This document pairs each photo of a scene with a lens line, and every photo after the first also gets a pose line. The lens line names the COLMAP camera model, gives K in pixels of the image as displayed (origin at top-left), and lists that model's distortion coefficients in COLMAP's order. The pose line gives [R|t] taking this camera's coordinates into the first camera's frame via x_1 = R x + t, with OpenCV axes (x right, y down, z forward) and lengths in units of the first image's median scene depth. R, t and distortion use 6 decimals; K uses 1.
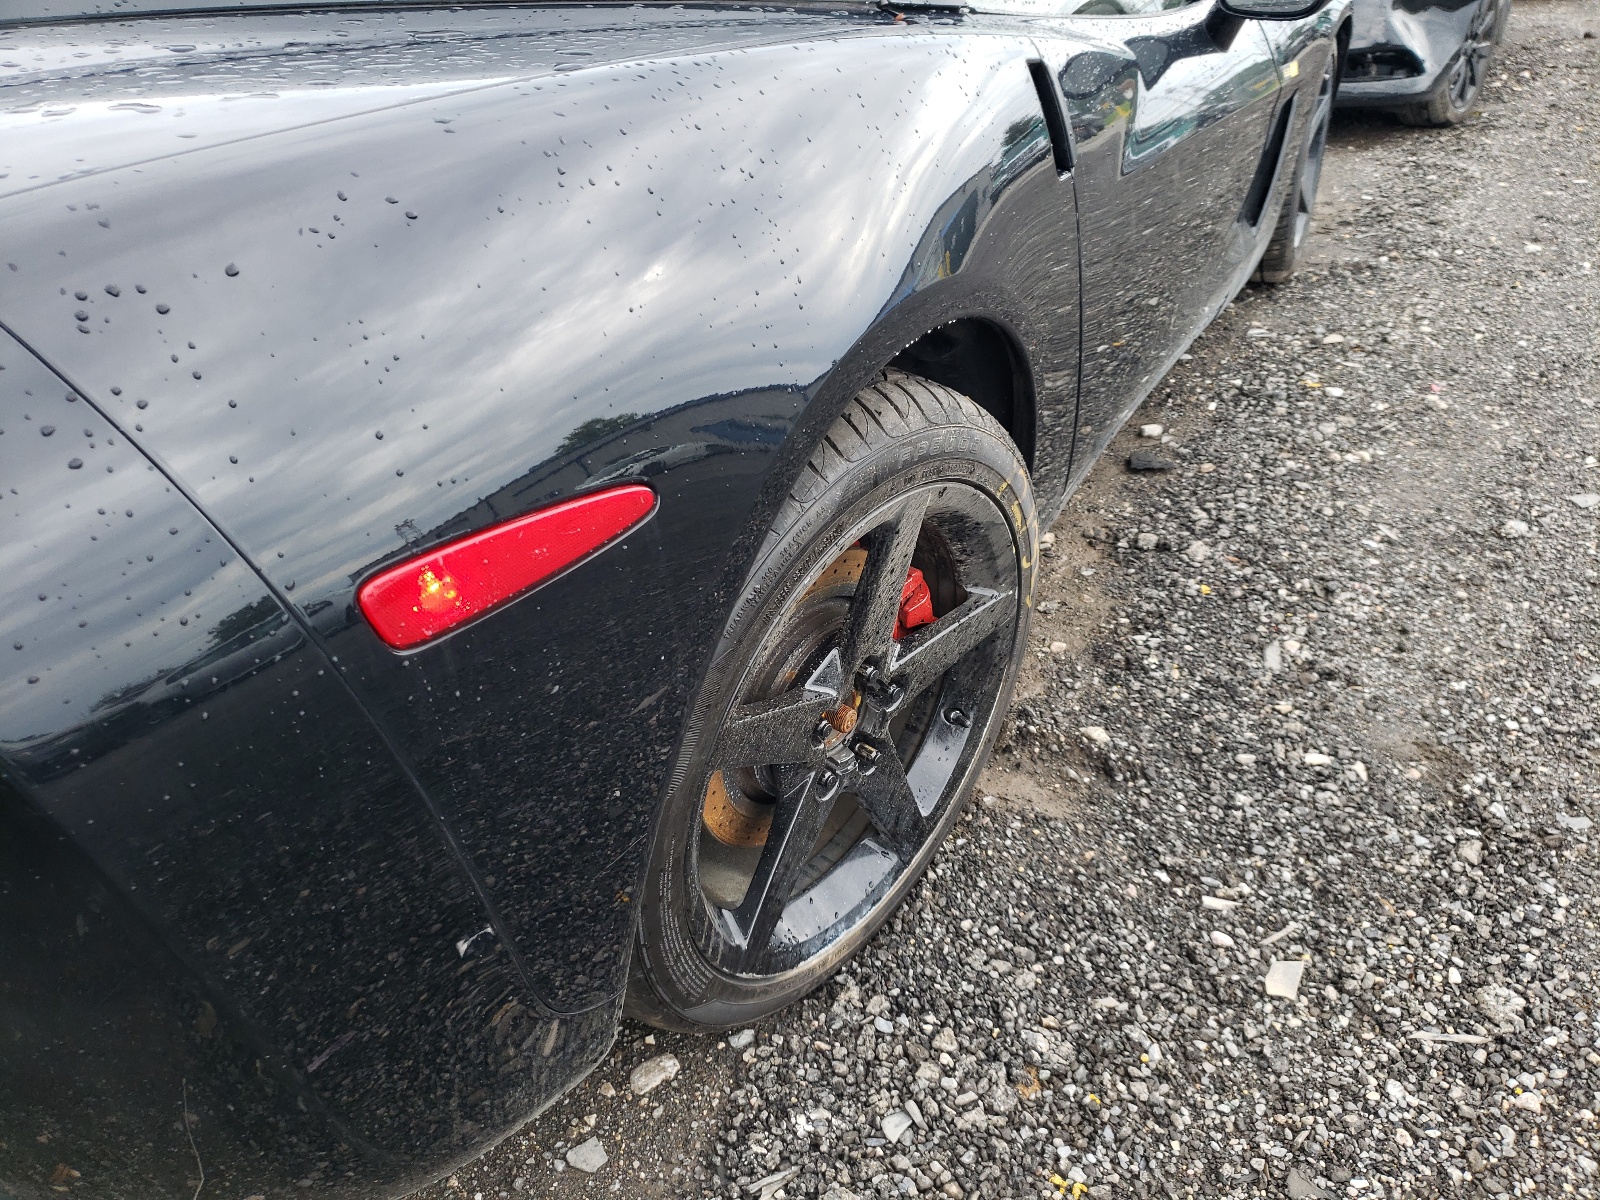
lens RADIAL K [[1222.7, 0, 802.0], [0, 1222.7, 592.0], [0, 0, 1]] dist [0.006903, -0.001845]
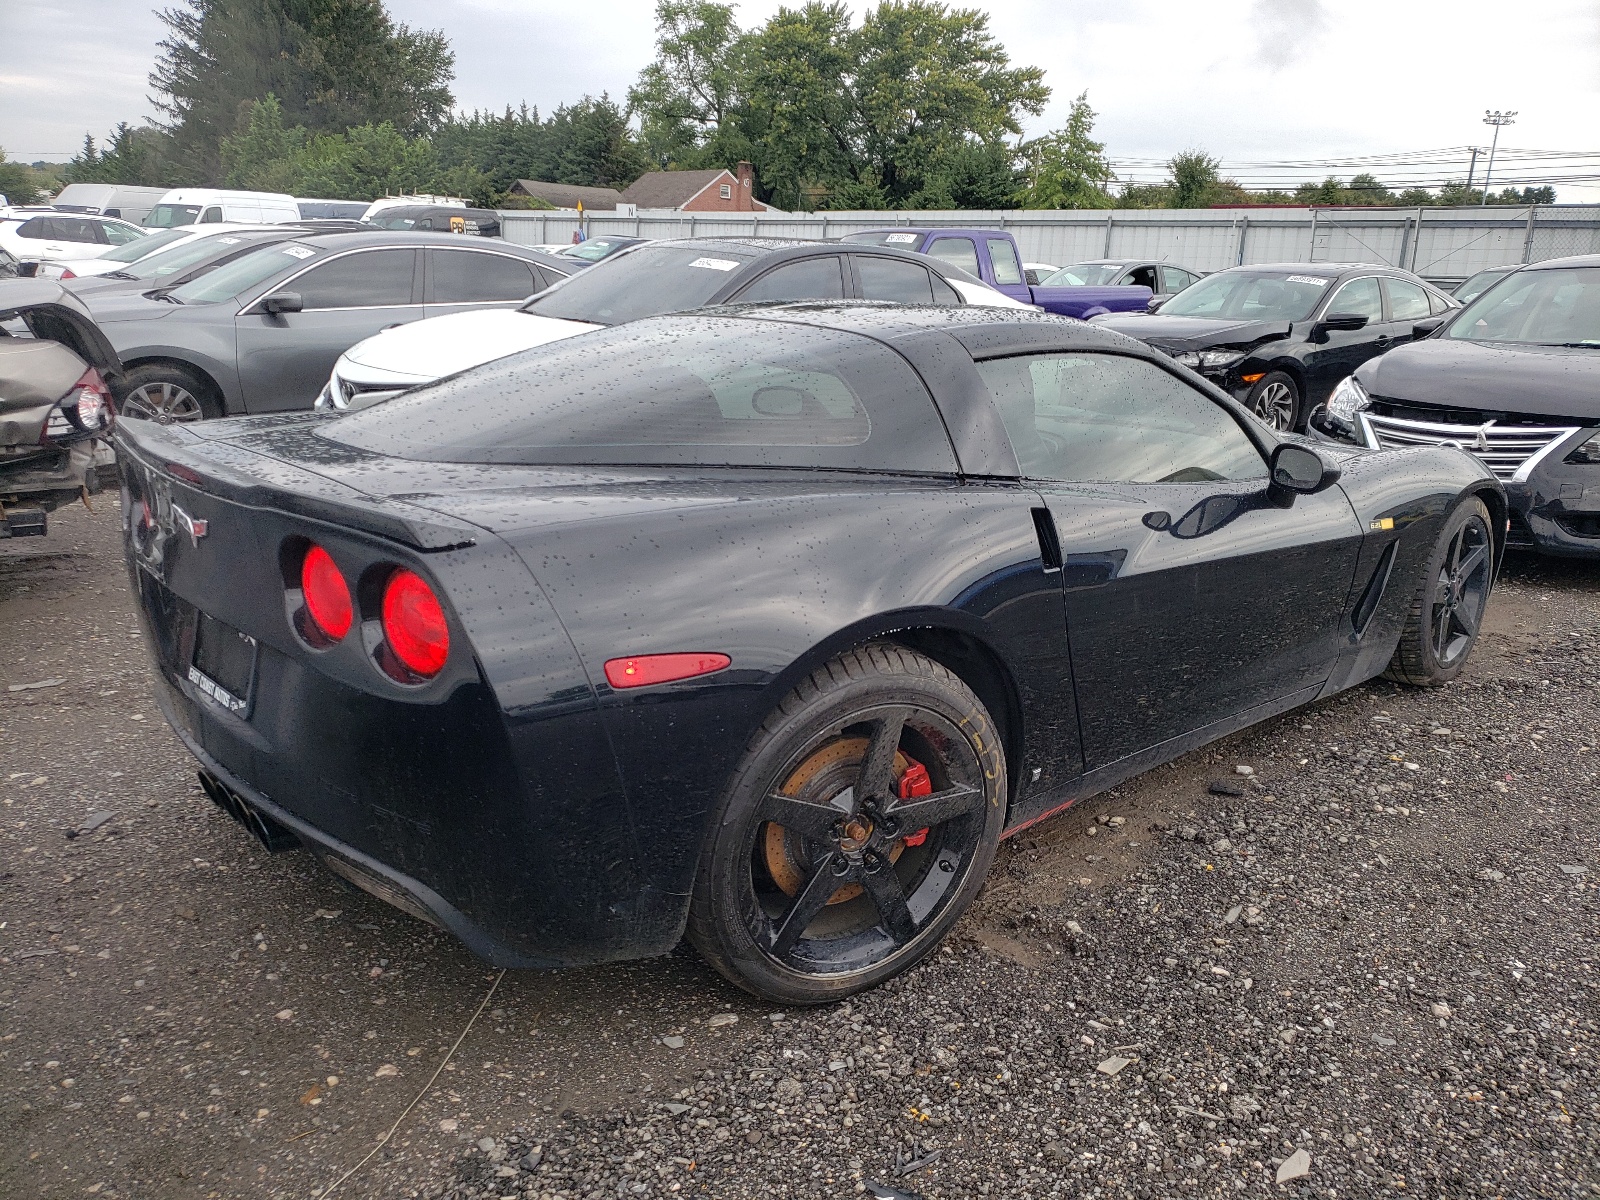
lens RADIAL K [[1222.7, 0, 802.0], [0, 1222.7, 592.0], [0, 0, 1]] dist [0.006903, -0.001845]
pose [[0.938868, 0.111071, -0.325870, 0.480873], [-0.201209, 0.945074, -0.257584, 0.235658], [0.279361, 0.307405, 0.909648, -0.746706]]
